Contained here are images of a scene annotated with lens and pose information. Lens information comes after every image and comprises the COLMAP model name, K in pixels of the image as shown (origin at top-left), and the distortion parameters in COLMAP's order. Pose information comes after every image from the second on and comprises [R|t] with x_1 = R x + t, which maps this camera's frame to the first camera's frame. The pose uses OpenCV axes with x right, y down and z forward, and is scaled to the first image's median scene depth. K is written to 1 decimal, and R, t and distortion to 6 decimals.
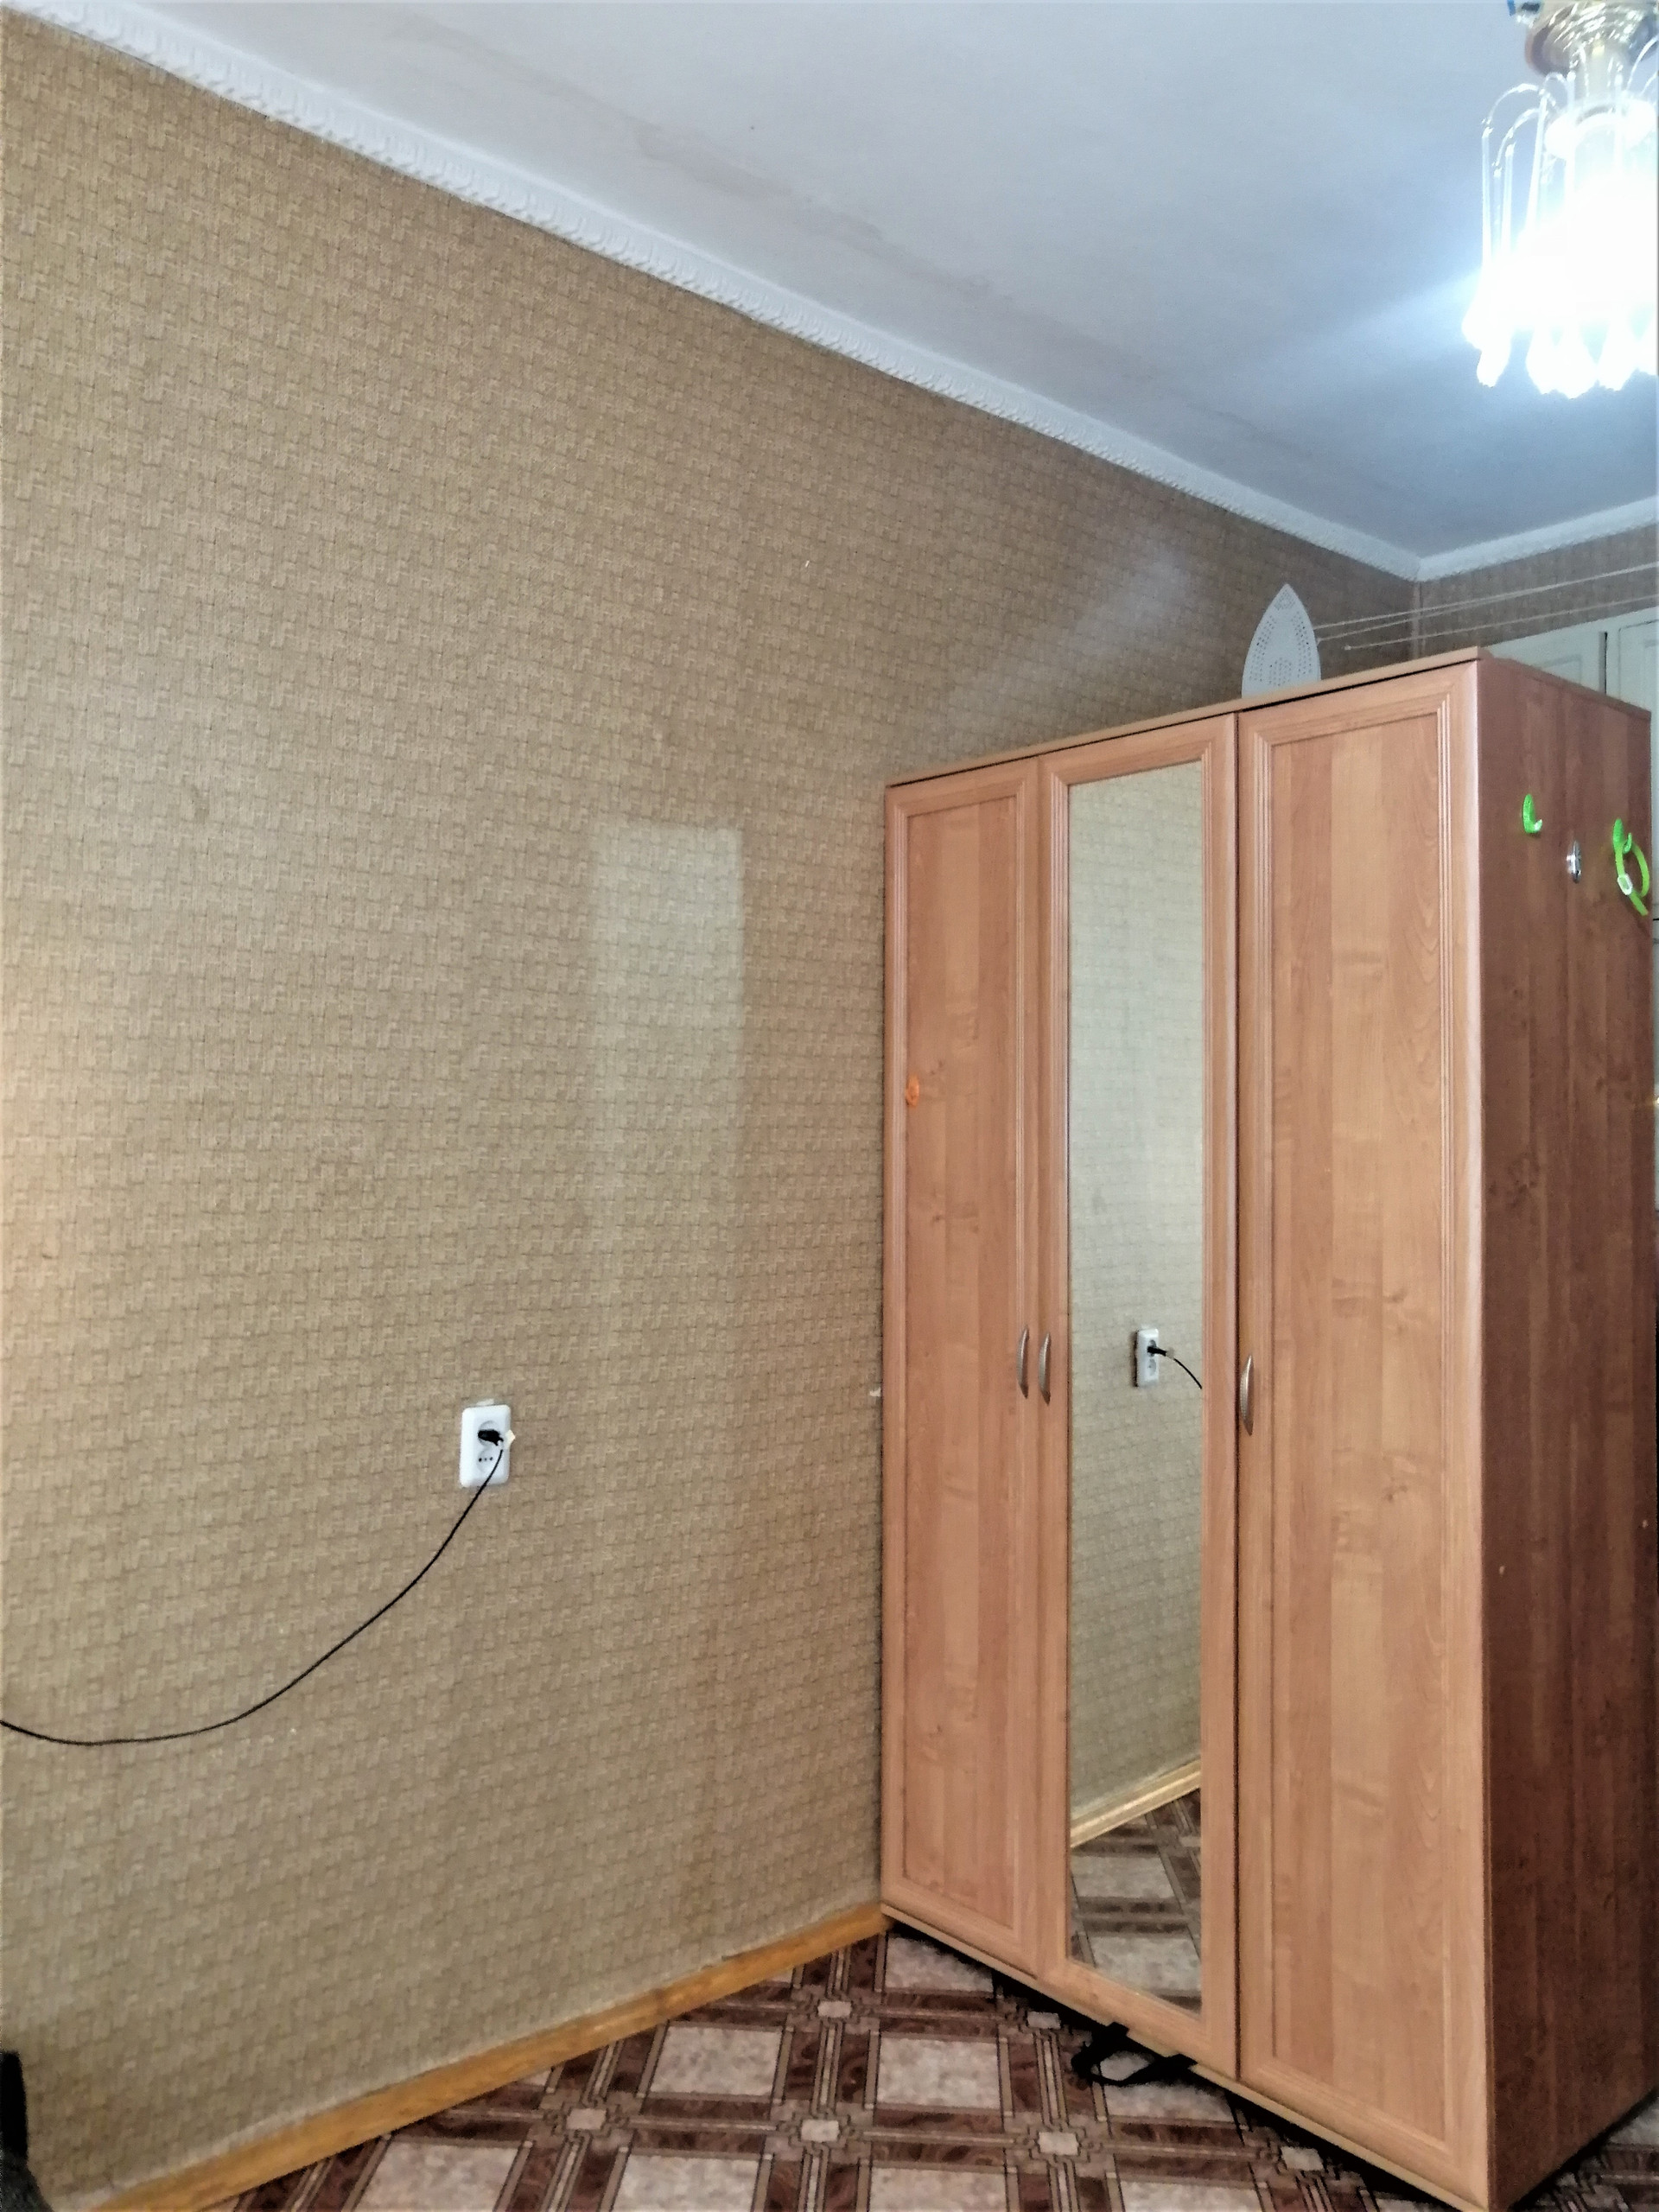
lens RADIAL K [[1728.4, 0, 812.7], [0, 1728.4, 1089.3], [0, 0, 1]] dist [-0.031239, 0.065941]
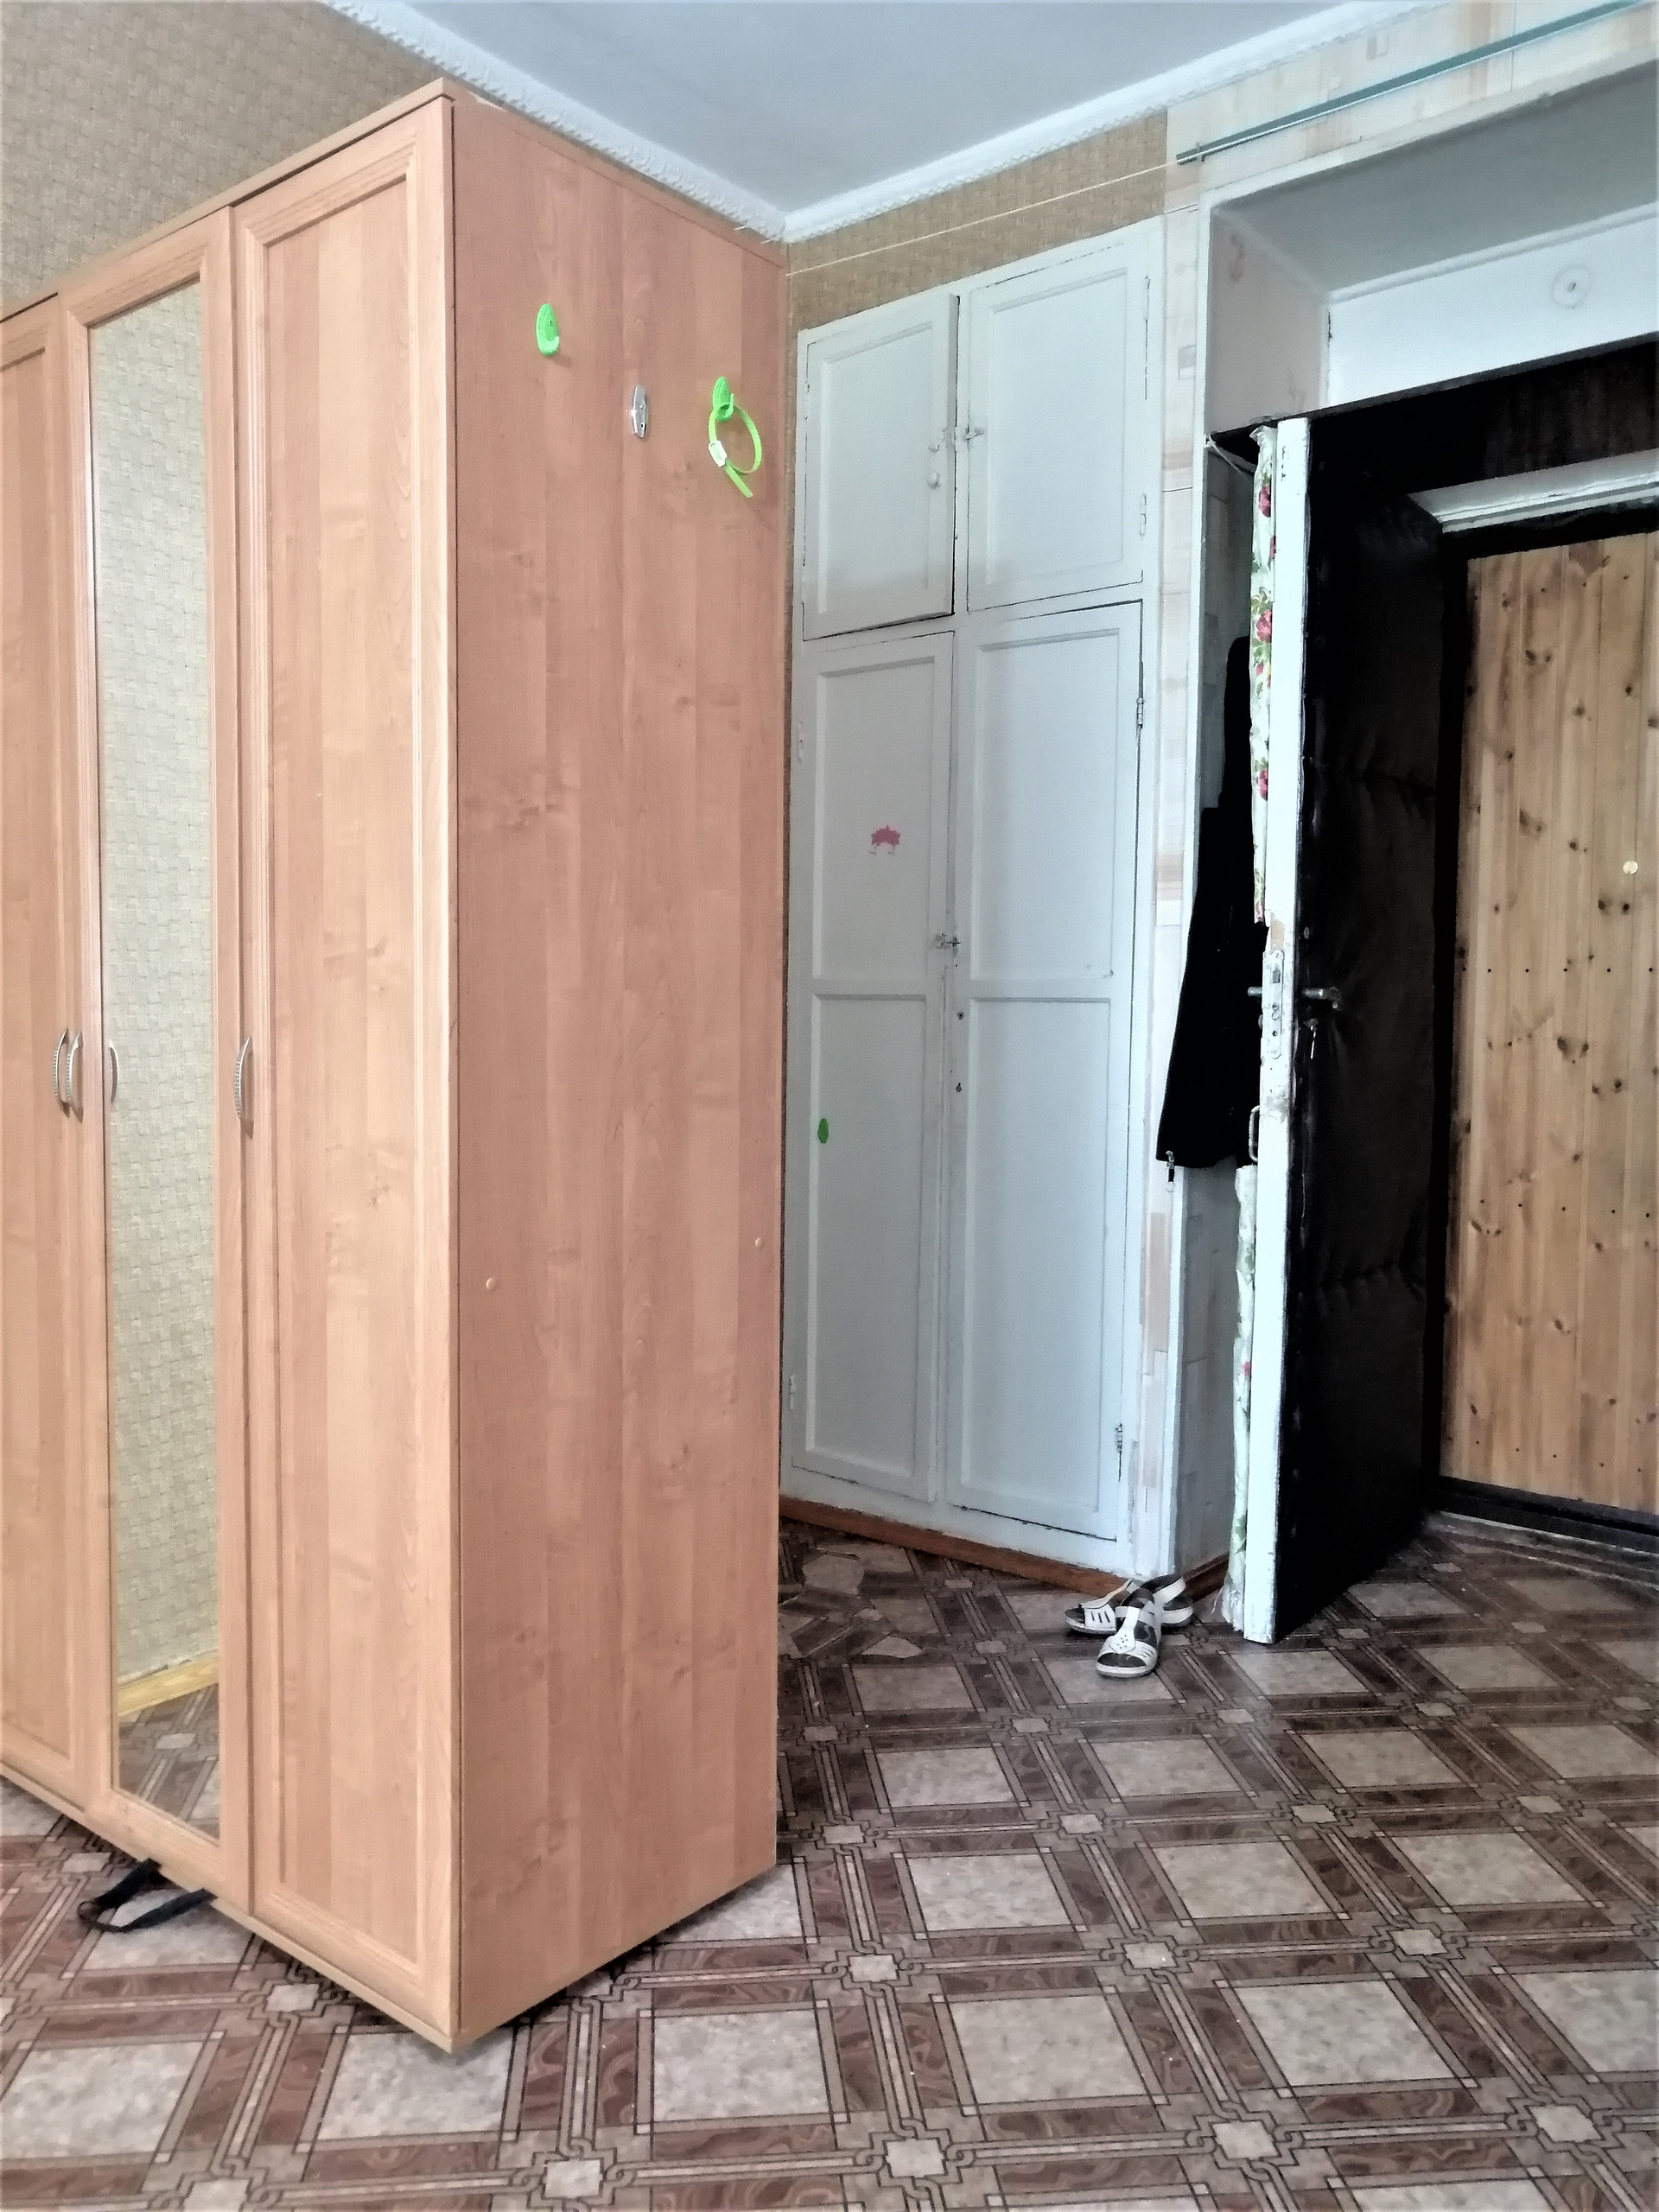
lens RADIAL K [[1728.4, 0, 822.6], [0, 1728.4, 1089.3], [0, 0, 1]] dist [-0.031239, 0.065941]
pose [[0.985526, -0.005253, 0.169444, 0.391909], [-0.008443, 0.996759, 0.080006, 0.115887], [-0.169315, -0.080279, 0.982287, 0.178996]]
